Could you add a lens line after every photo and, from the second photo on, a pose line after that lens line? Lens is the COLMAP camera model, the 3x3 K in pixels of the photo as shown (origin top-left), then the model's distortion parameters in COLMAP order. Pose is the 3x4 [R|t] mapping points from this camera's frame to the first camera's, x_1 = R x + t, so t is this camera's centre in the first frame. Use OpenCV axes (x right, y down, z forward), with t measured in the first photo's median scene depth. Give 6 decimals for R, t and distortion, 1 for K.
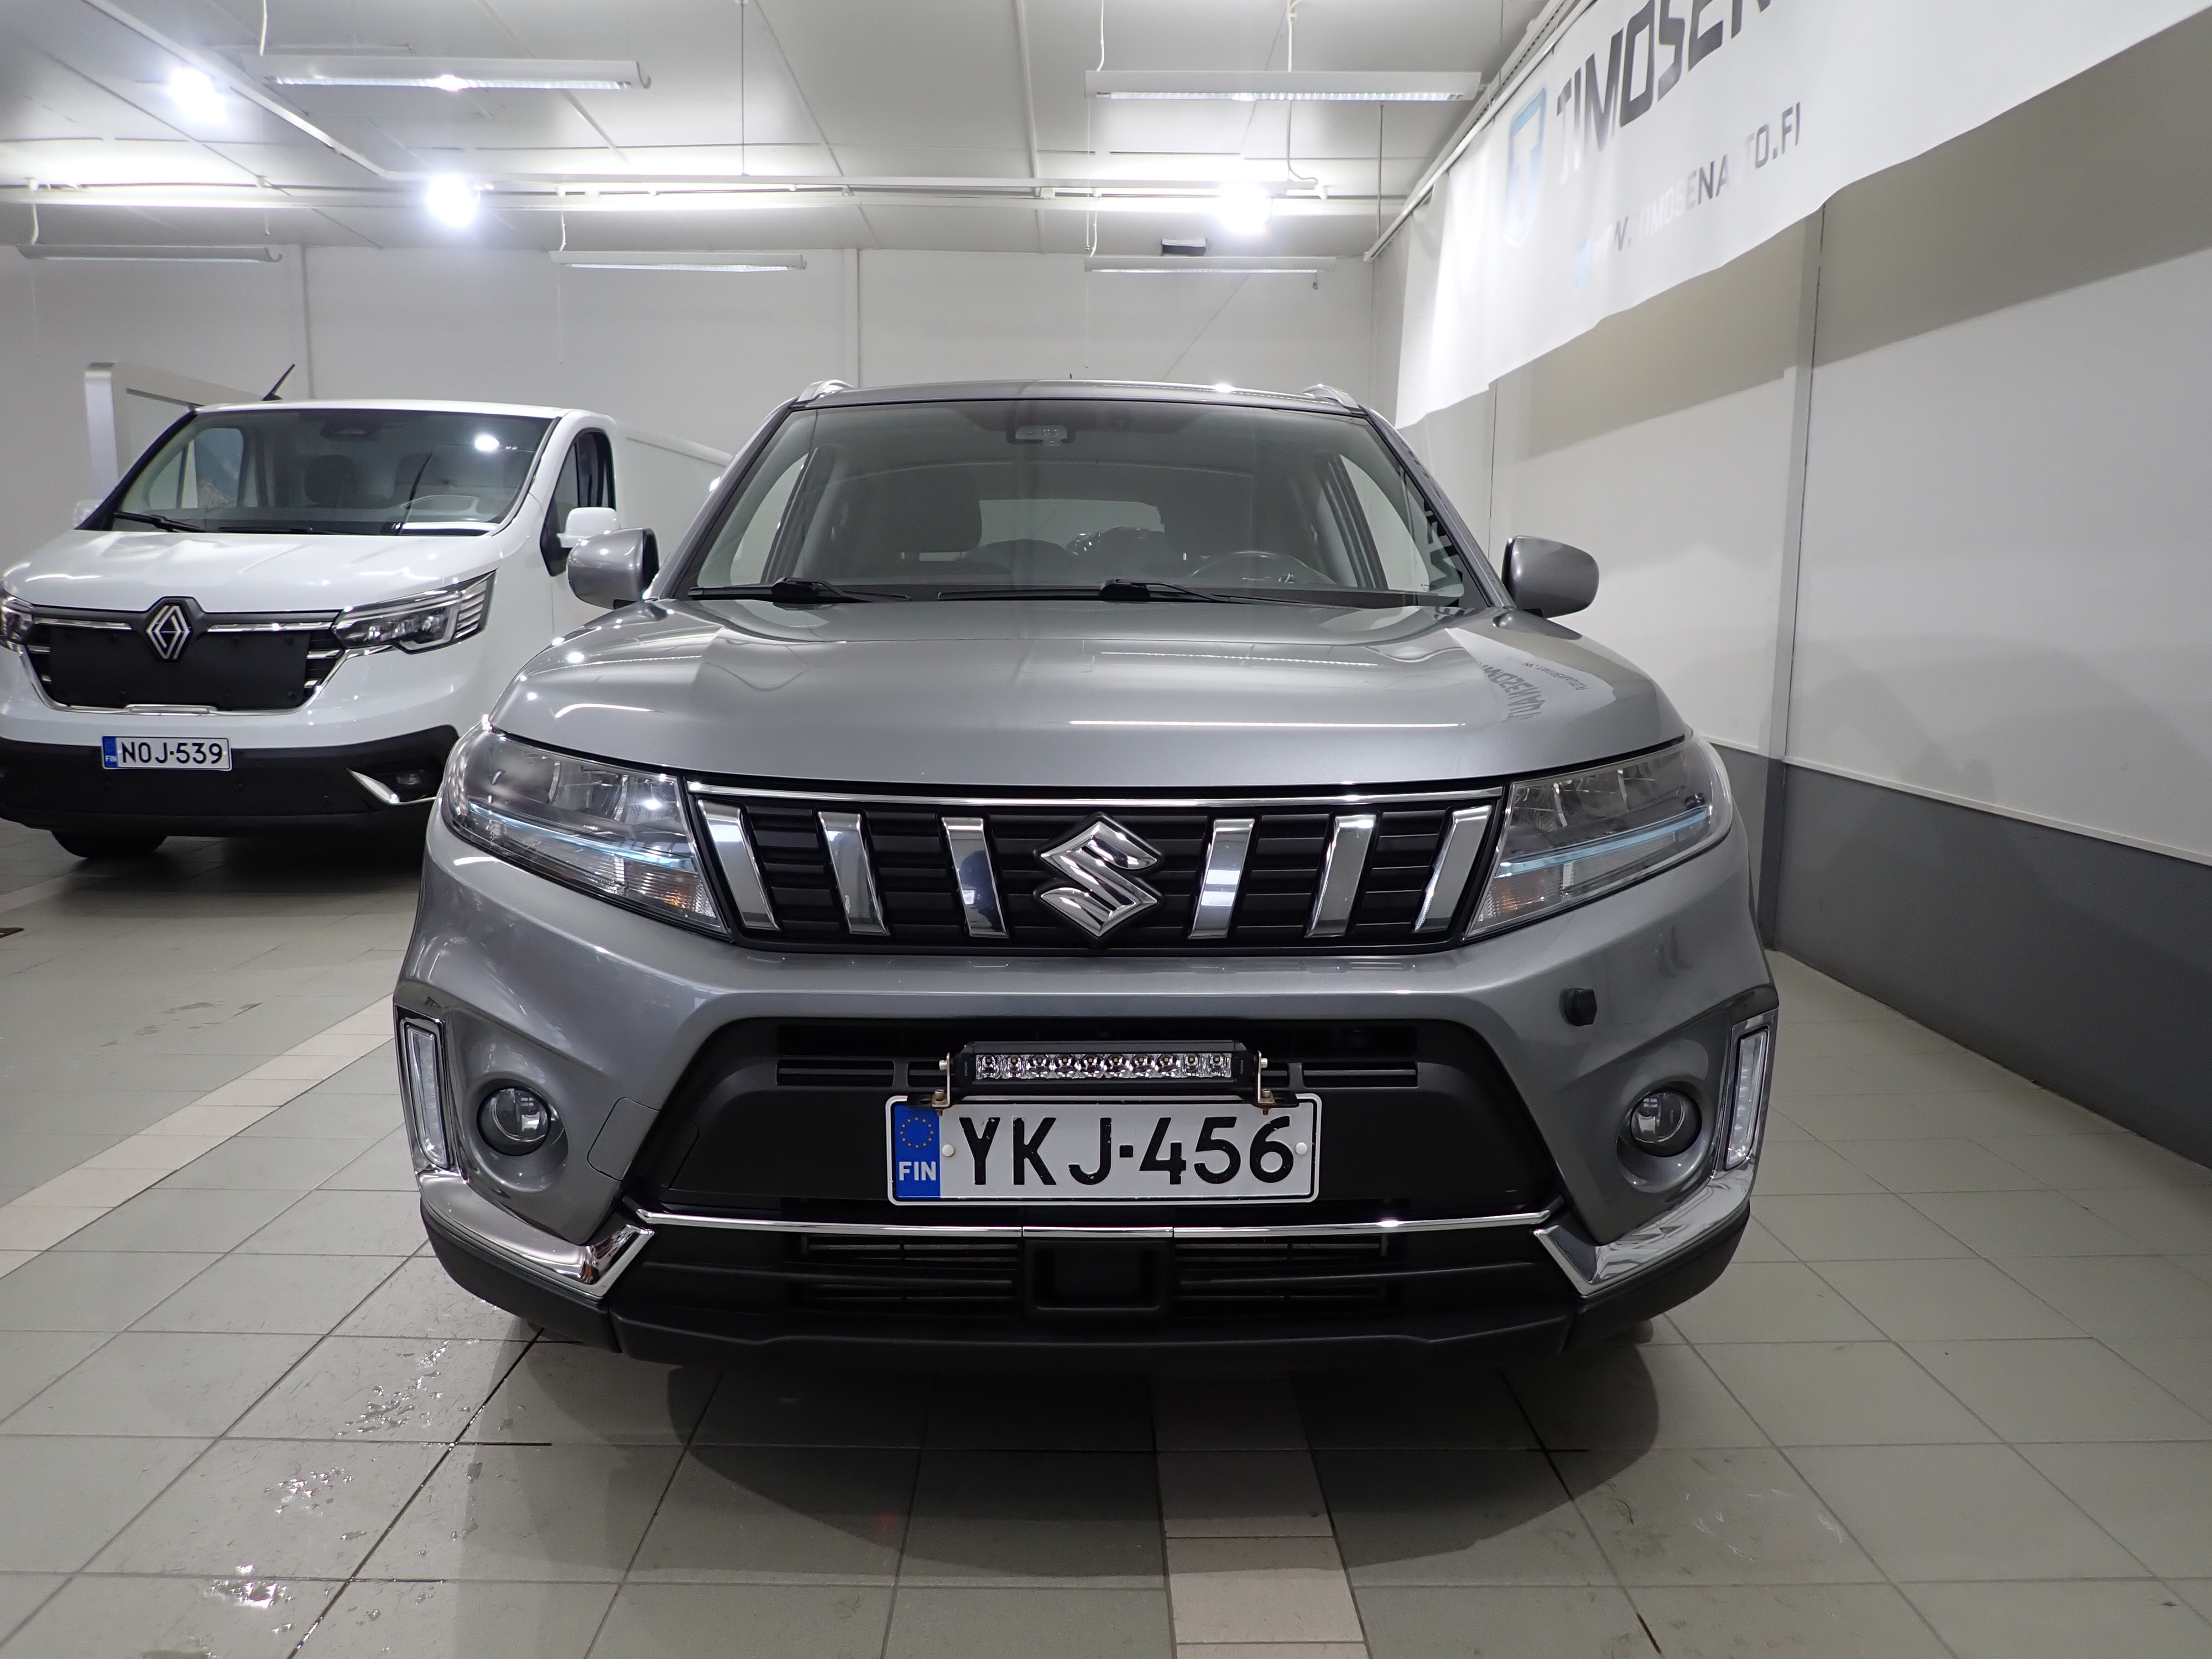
lens RADIAL K [[1639.1, 0, 1097.0], [0, 1639.1, 828.4], [0, 0, 1]] dist [-0.003261, -0.004526]
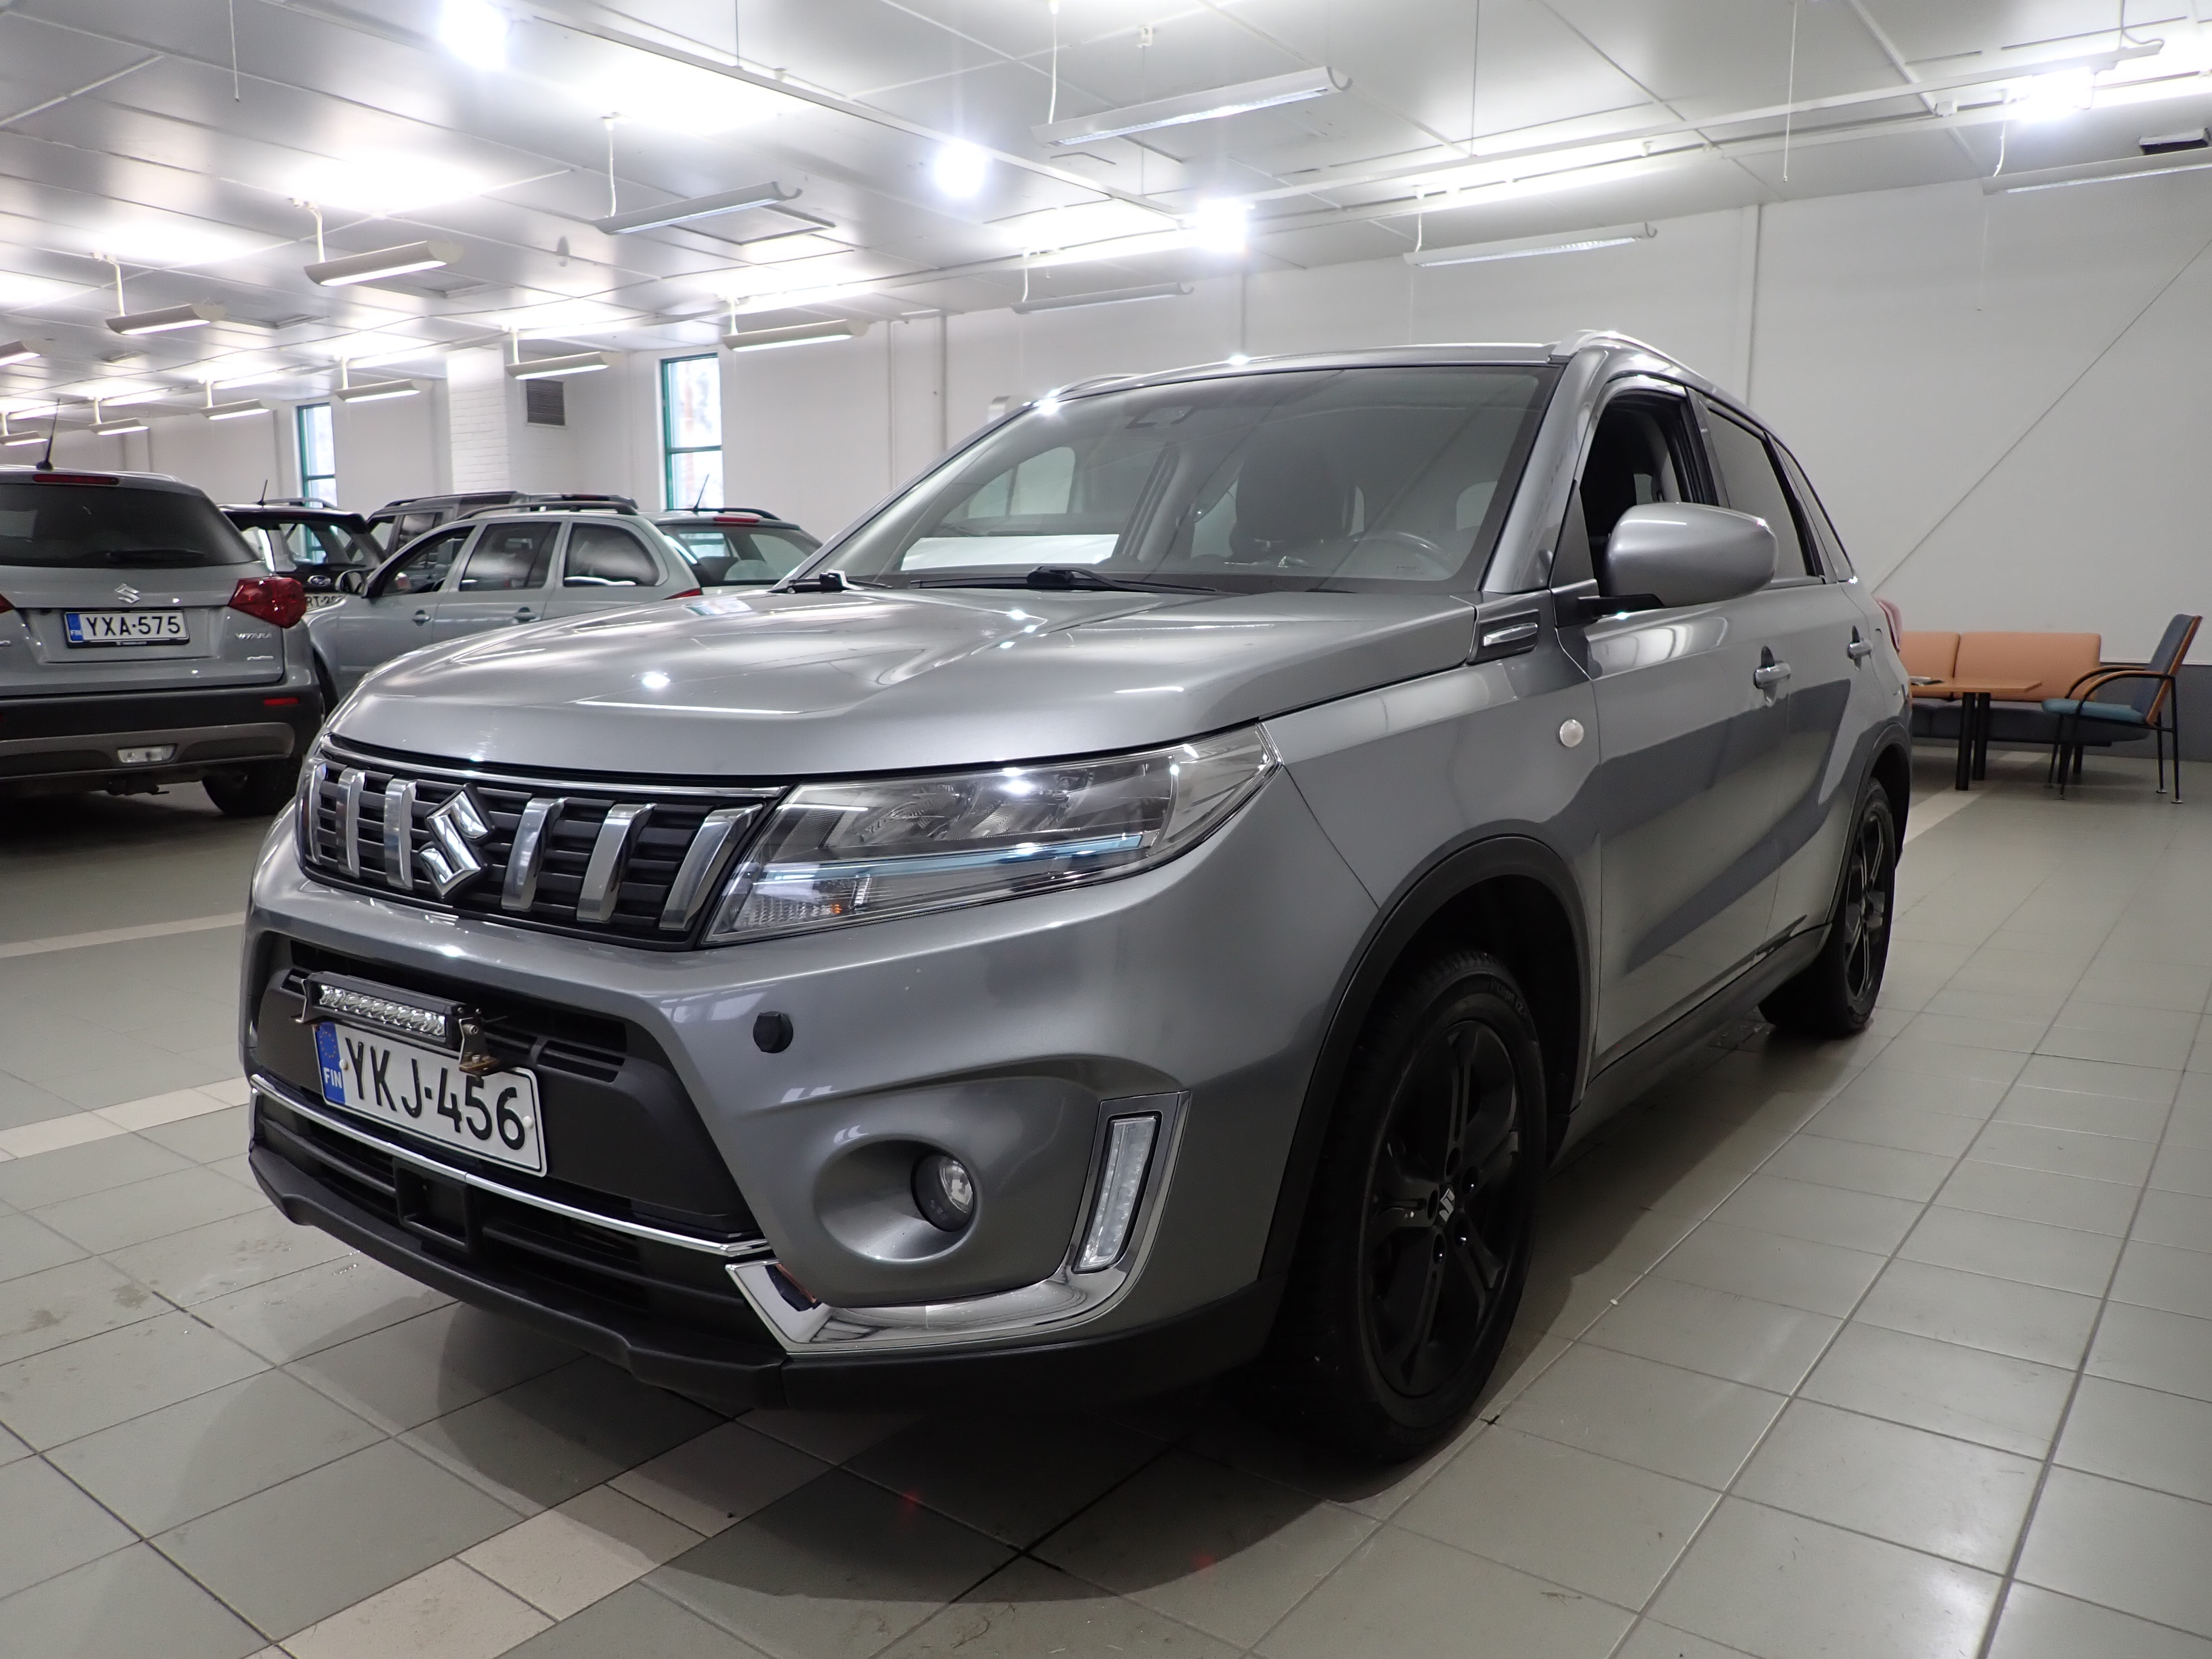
lens RADIAL K [[1639.1, 0, 1104.5], [0, 1639.1, 827.4], [0, 0, 1]] dist [-0.003261, -0.004526]
pose [[0.789206, 0.082869, -0.608512, 1.006892], [-0.079807, 0.996291, 0.032173, -0.049741], [0.608921, 0.023173, 0.792893, 0.398037]]
